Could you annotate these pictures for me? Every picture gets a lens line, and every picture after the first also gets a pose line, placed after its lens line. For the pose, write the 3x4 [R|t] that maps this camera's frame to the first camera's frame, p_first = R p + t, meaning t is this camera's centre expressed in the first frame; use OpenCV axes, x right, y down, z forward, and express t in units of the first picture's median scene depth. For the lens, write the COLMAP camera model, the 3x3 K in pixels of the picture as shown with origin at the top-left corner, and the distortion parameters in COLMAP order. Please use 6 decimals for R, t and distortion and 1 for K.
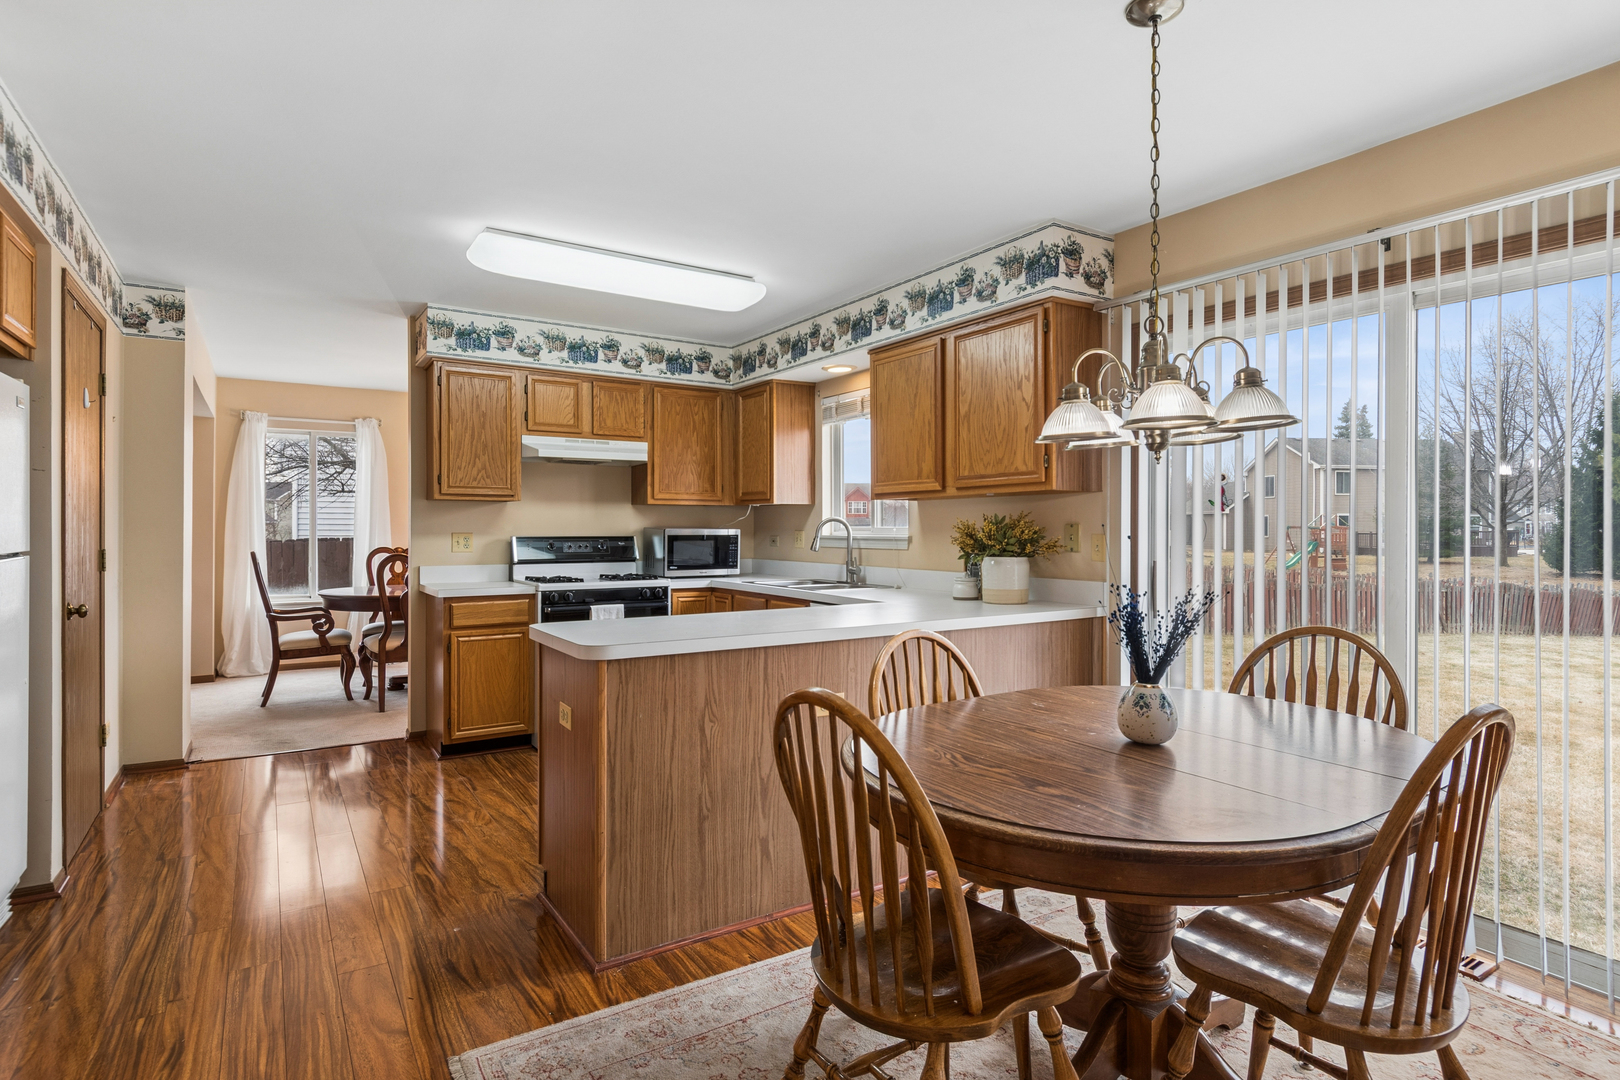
lens RADIAL K [[844.6, 0, 816.3], [0, 844.6, 525.5], [0, 0, 1]] dist [-0.006450, -0.001250]
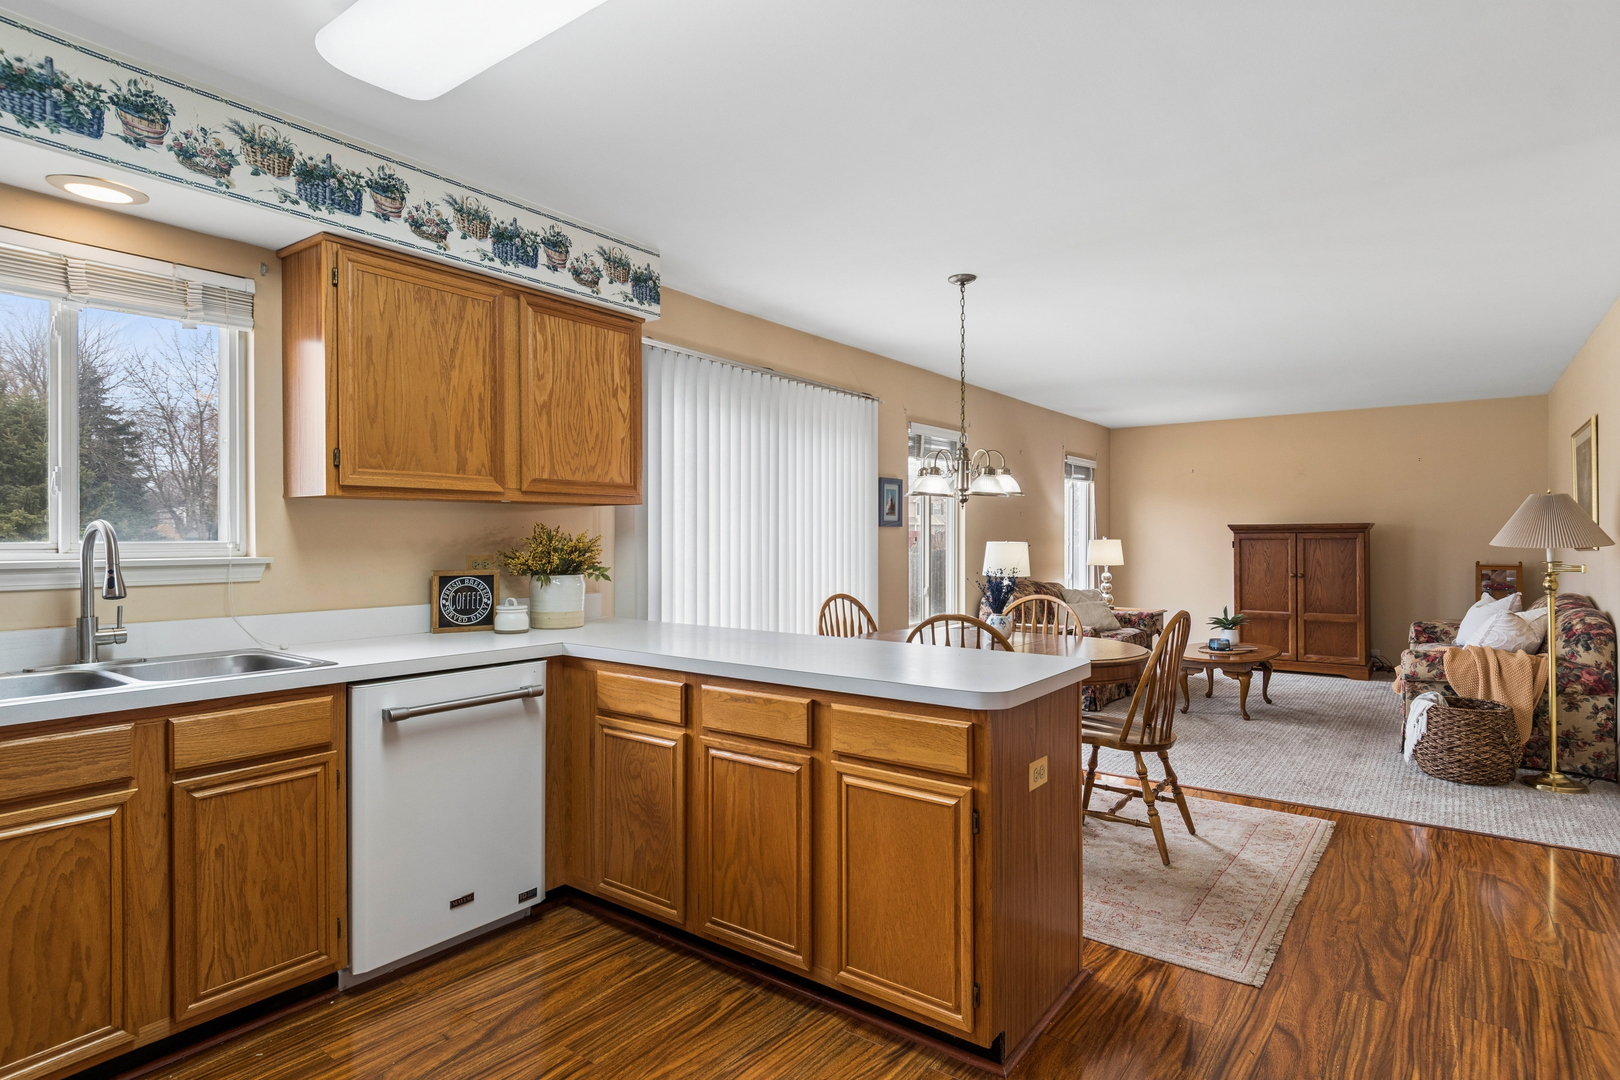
lens RADIAL K [[844.6, 0, 817.2], [0, 844.6, 549.7], [0, 0, 1]] dist [-0.006450, -0.001250]
pose [[-0.343919, -0.005643, 0.938982, -0.681811], [0.001217, 0.999978, 0.006455, 0.005618], [-0.938998, 0.003363, -0.343905, 1.021935]]
